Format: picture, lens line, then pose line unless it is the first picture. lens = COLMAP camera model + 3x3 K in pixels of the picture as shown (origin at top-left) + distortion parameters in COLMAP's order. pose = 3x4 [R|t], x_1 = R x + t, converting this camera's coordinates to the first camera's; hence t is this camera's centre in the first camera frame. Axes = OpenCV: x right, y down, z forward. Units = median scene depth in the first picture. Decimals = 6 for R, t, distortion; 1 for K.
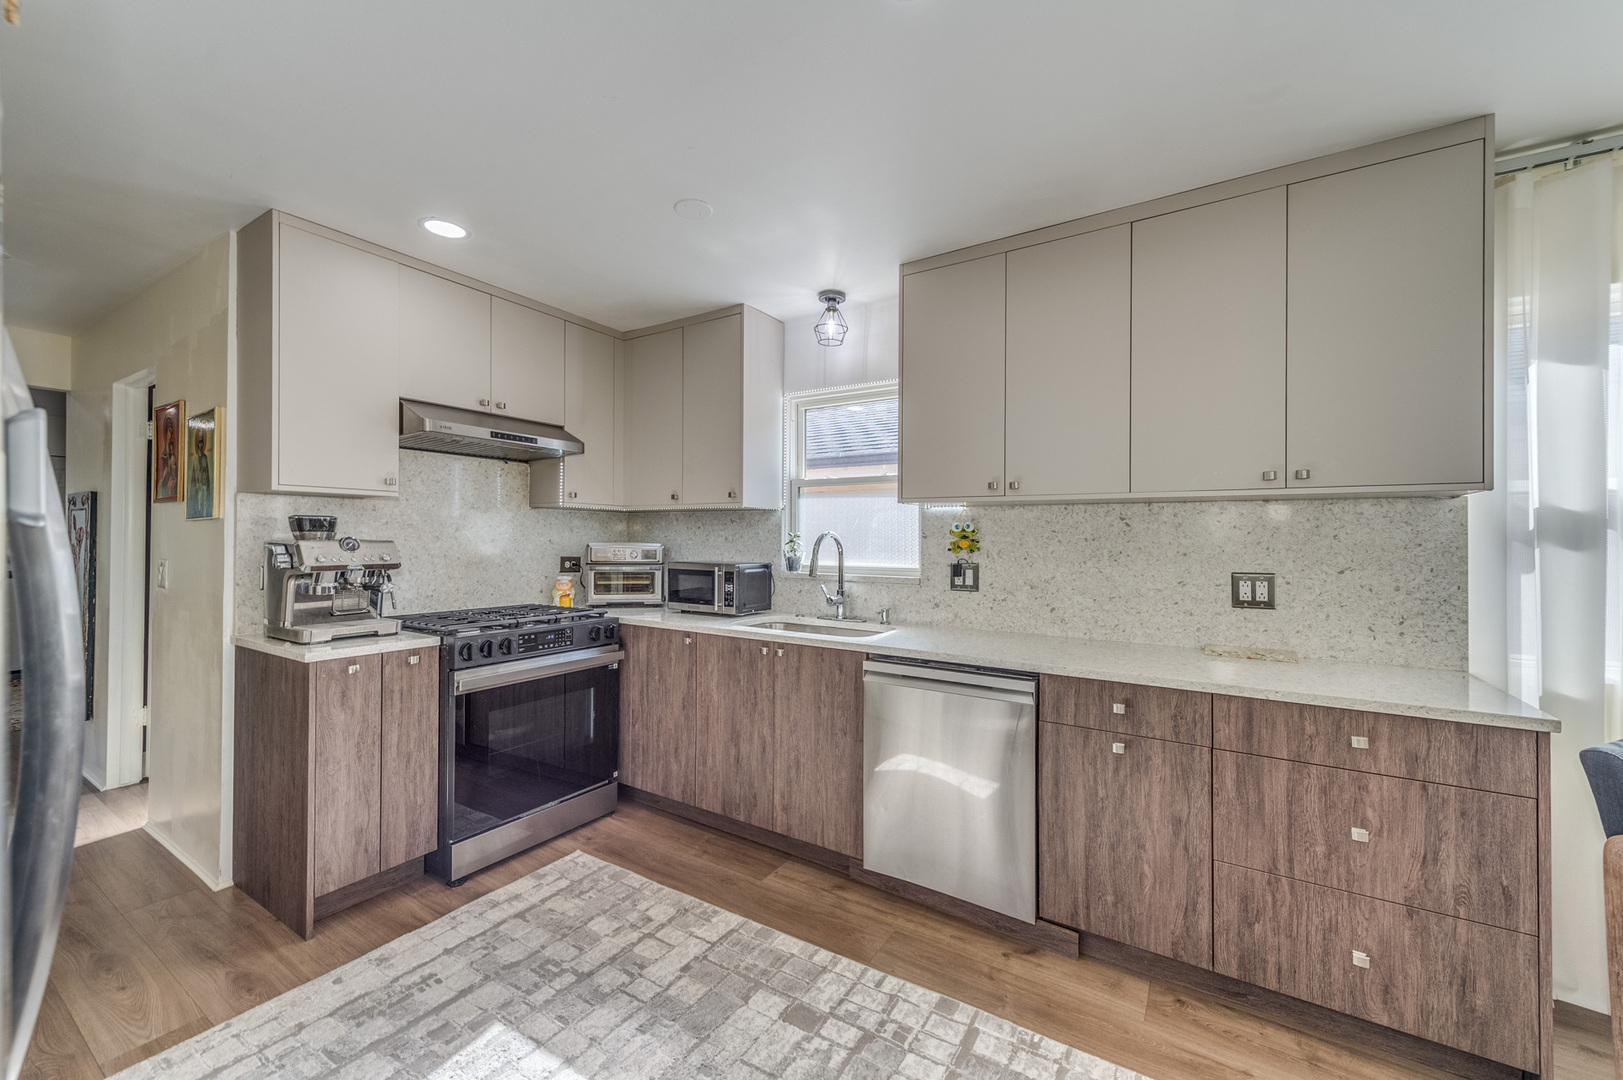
lens RADIAL K [[634.0, 0, 817.7], [0, 634.0, 529.2], [0, 0, 1]] dist [0.009192, -0.001580]
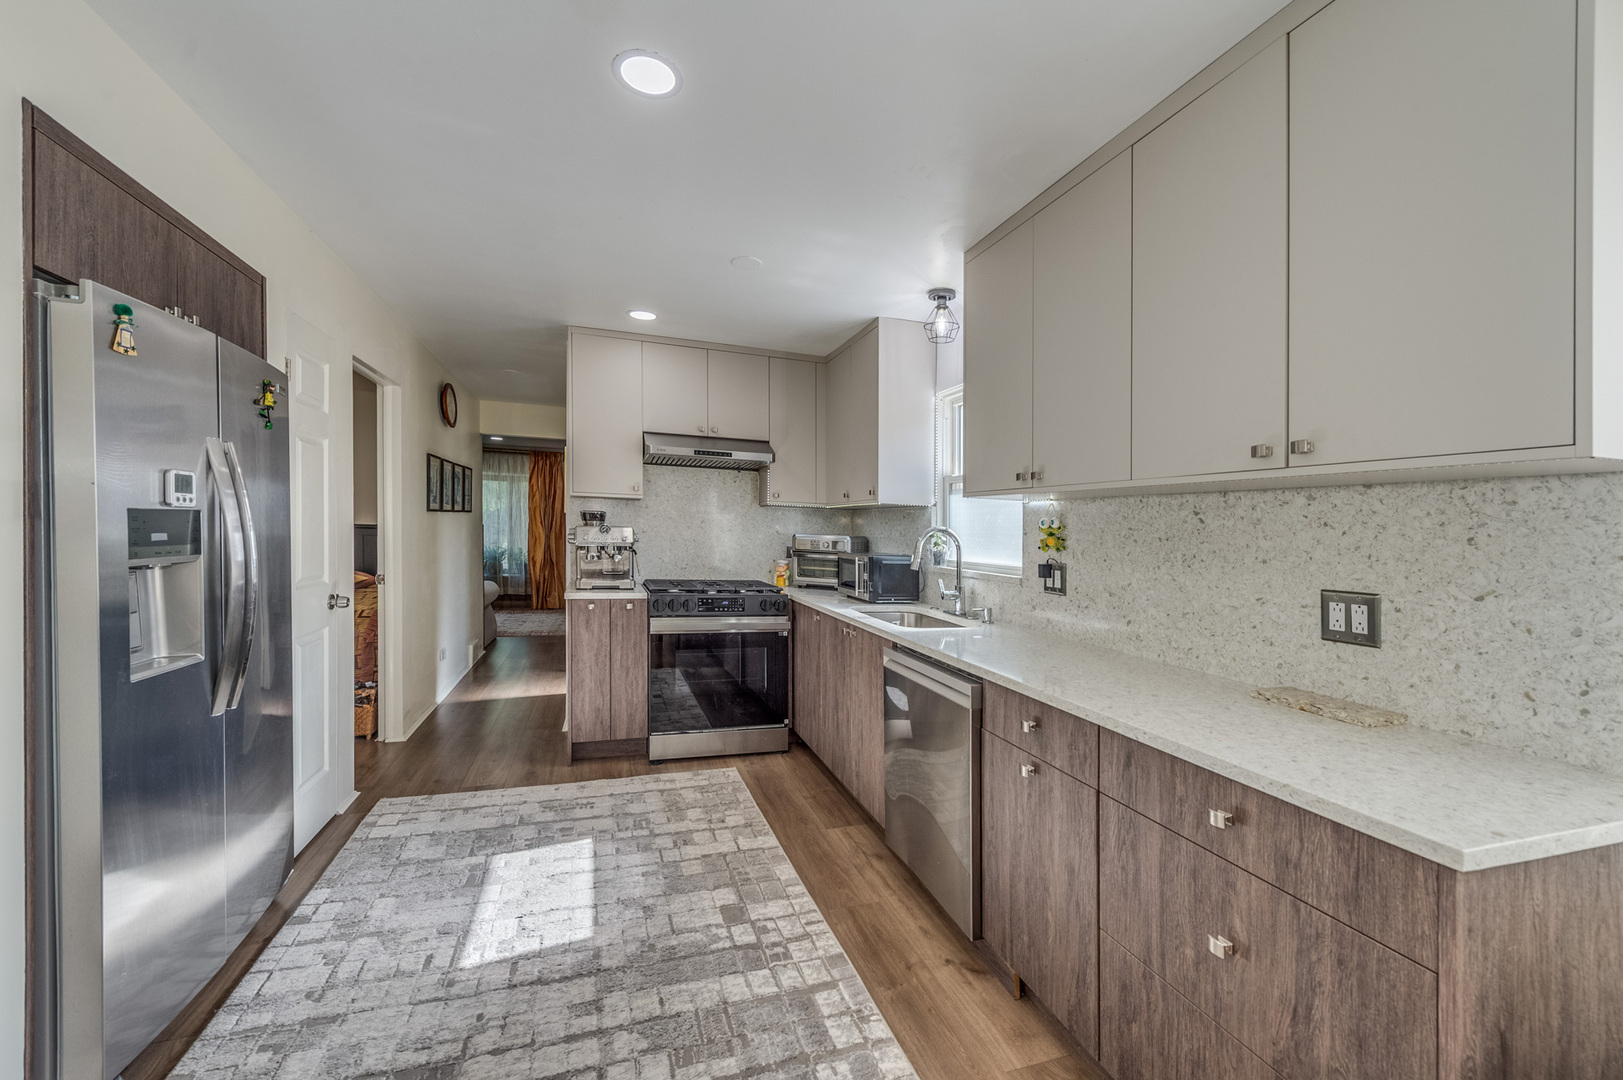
lens RADIAL K [[634.0, 0, 824.4], [0, 634.0, 538.4], [0, 0, 1]] dist [0.009192, -0.001580]
pose [[0.782733, 0.024938, -0.621857, 0.700514], [-0.016162, 0.999674, 0.019745, 0.007268], [0.622147, -0.005405, 0.782882, 0.118942]]
